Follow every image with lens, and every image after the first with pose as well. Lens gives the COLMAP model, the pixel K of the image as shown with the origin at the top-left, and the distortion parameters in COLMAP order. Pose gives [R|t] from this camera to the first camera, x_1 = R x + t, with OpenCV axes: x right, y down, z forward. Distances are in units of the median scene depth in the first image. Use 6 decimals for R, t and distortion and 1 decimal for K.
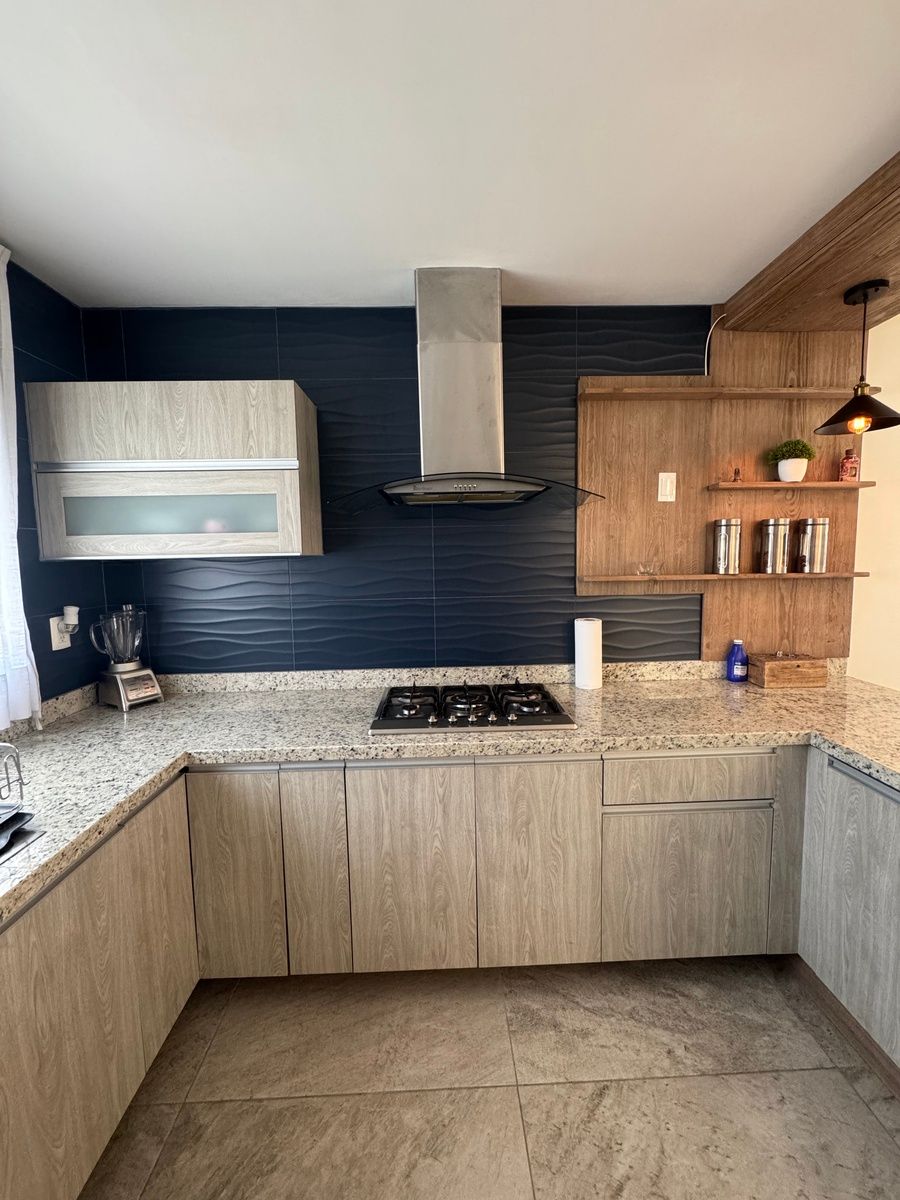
lens RADIAL K [[483.7, 0, 445.7], [0, 483.7, 598.4], [0, 0, 1]] dist [-0.004272, 0.001164]
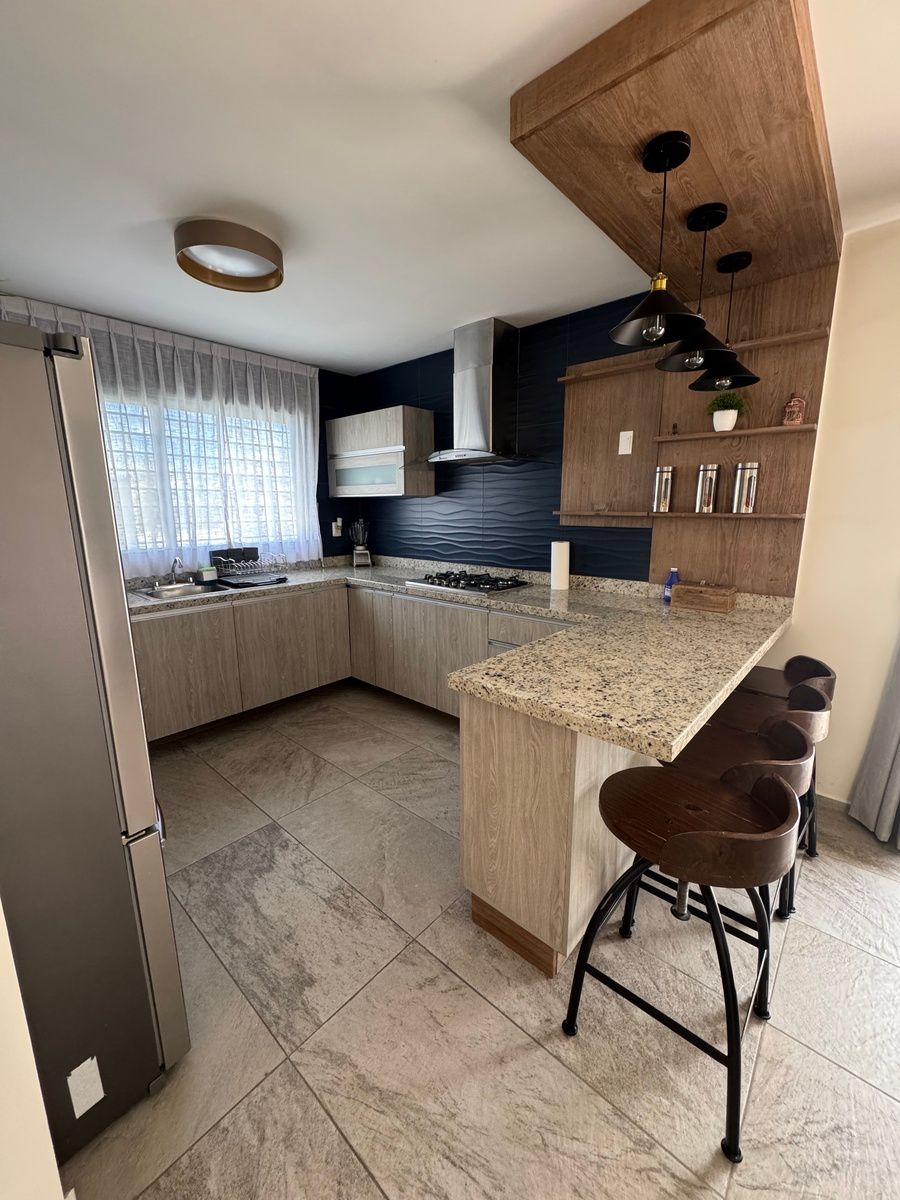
lens RADIAL K [[483.7, 0, 449.0], [0, 483.7, 604.7], [0, 0, 1]] dist [-0.004272, 0.001164]
pose [[0.719863, 0.155051, -0.676577, 1.071093], [-0.075590, 0.986446, 0.145637, 0.044310], [0.689987, -0.053696, 0.721827, -0.283761]]
